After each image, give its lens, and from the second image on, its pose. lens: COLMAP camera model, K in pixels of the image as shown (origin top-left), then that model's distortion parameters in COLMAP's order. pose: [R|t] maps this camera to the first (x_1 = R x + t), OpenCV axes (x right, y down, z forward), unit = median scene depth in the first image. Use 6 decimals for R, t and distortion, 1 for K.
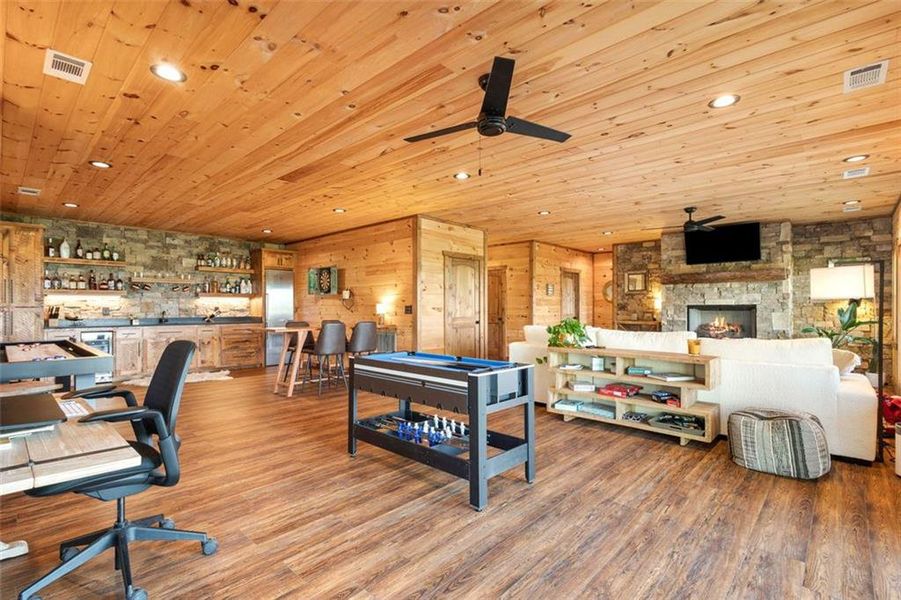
lens RADIAL K [[414.1, 0, 442.6], [0, 414.1, 303.3], [0, 0, 1]] dist [0.000804, -0.002835]
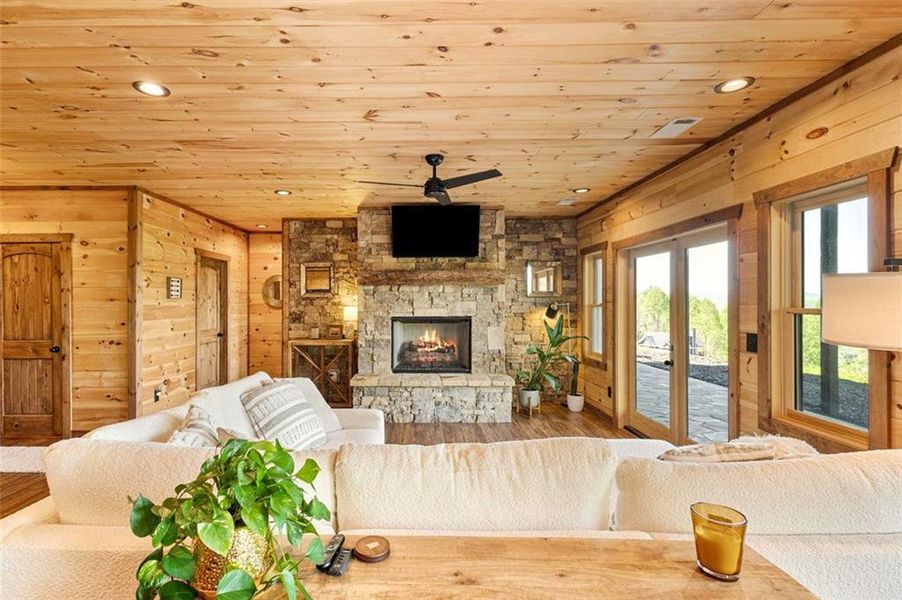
lens RADIAL K [[473.0, 0, 408.4], [0, 473.0, 306.4], [0, 0, 1]] dist [0.015240, 0.000264]
pose [[0.763274, -0.000764, 0.646074, 0.102125], [-0.008208, 0.999907, 0.010880, -0.020002], [-0.646022, -0.013607, 0.763197, 0.367018]]
